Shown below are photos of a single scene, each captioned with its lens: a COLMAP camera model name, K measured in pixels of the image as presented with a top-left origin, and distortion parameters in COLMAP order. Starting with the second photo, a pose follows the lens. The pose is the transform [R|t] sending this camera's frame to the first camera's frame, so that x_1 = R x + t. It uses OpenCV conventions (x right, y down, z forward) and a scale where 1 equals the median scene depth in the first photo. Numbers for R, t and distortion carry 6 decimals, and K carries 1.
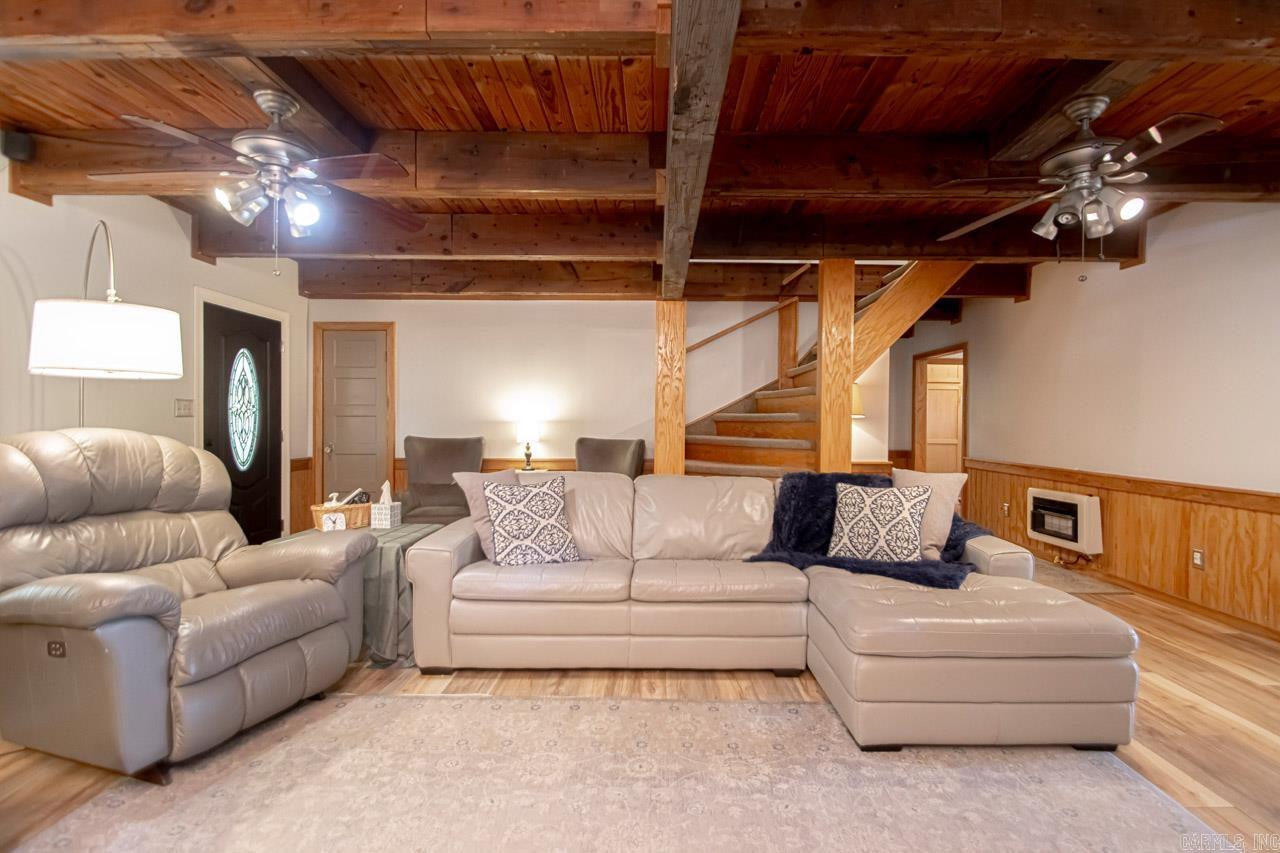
lens RADIAL K [[592.6, 0, 640.9], [0, 592.6, 423.3], [0, 0, 1]] dist [0.005064, 0.000292]
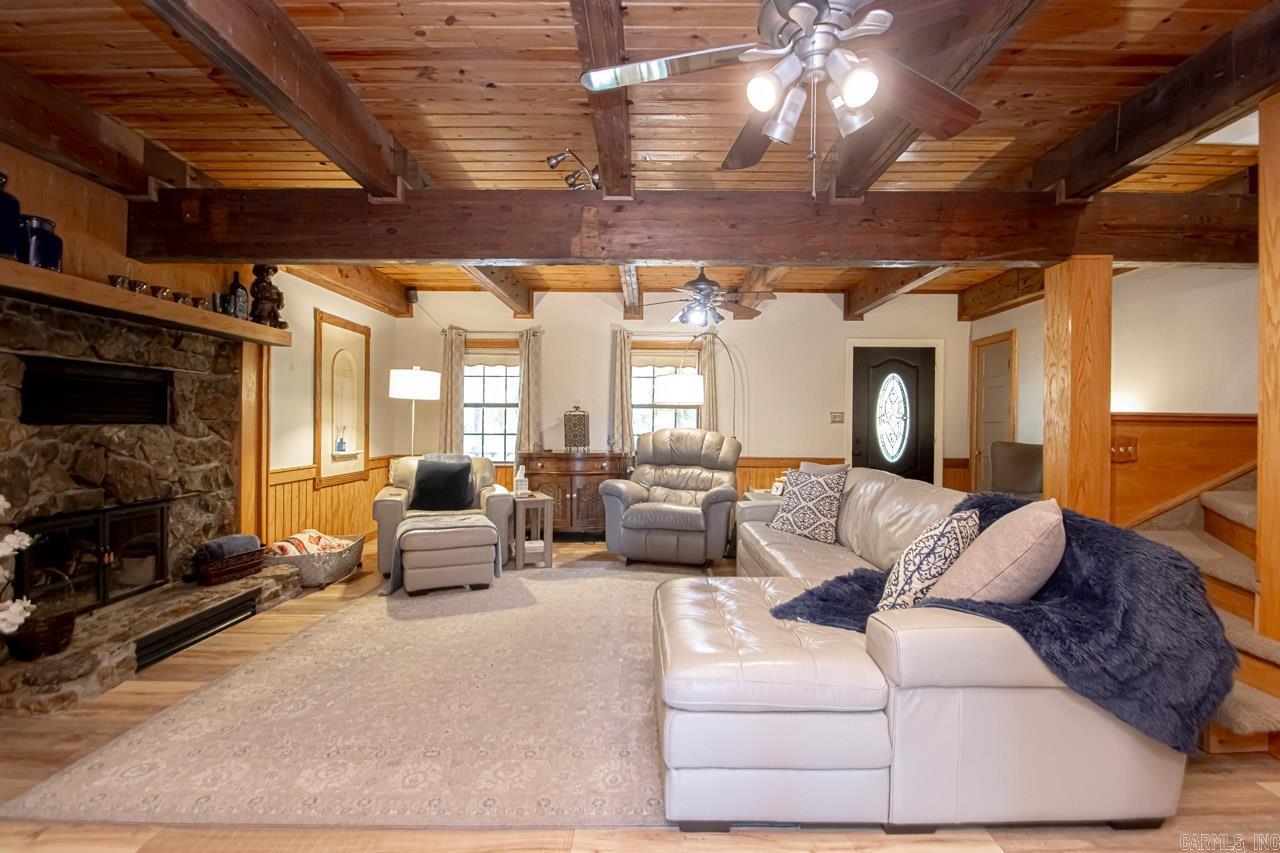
lens RADIAL K [[592.6, 0, 641.9], [0, 592.6, 426.9], [0, 0, 1]] dist [0.005064, 0.000292]
pose [[0.013097, -0.001100, -0.999914, 0.693629], [-0.011725, 0.999930, -0.001254, 0.006144], [0.999845, 0.011741, 0.013084, 0.405136]]
